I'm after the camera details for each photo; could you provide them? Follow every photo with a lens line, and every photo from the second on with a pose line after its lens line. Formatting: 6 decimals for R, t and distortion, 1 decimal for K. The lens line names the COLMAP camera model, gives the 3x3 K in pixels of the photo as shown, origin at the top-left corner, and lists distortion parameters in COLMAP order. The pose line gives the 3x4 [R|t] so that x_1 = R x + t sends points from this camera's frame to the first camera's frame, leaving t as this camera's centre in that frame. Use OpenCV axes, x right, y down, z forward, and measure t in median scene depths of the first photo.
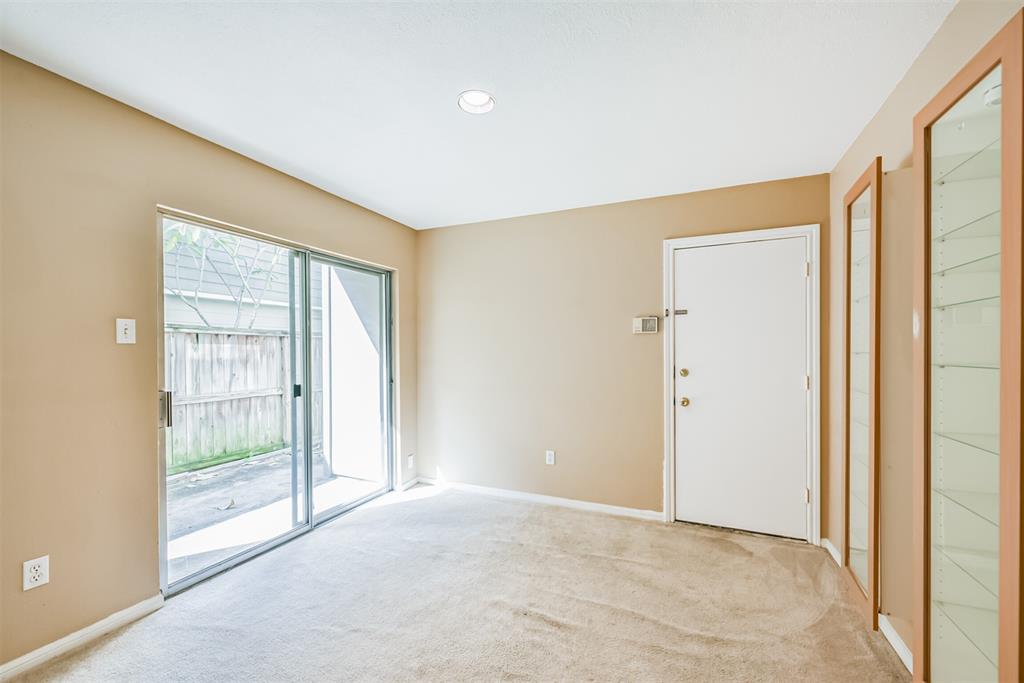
lens RADIAL K [[406.4, 0, 516.8], [0, 406.4, 353.8], [0, 0, 1]] dist [0.000099, -0.000217]
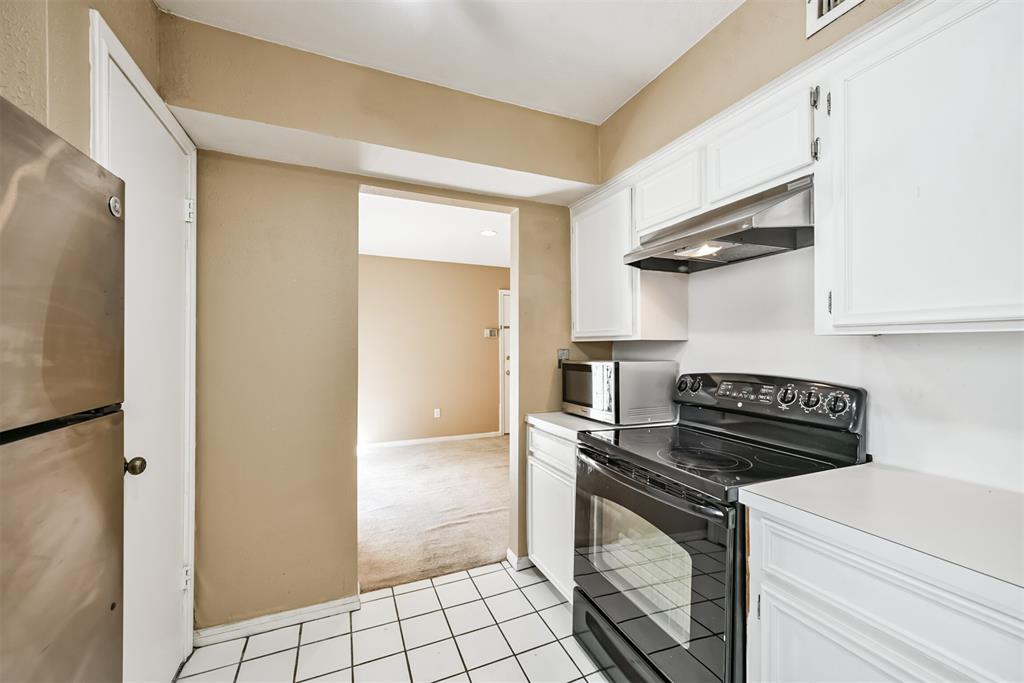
lens RADIAL K [[404.0, 0, 518.9], [0, 404.0, 348.9], [0, 0, 1]] dist [0.001166, -0.000045]
pose [[0.677078, -0.002799, 0.735906, -1.009327], [0.005404, 0.999985, -0.001169, 0.004377], [-0.735892, 0.004768, 0.677082, -0.372219]]
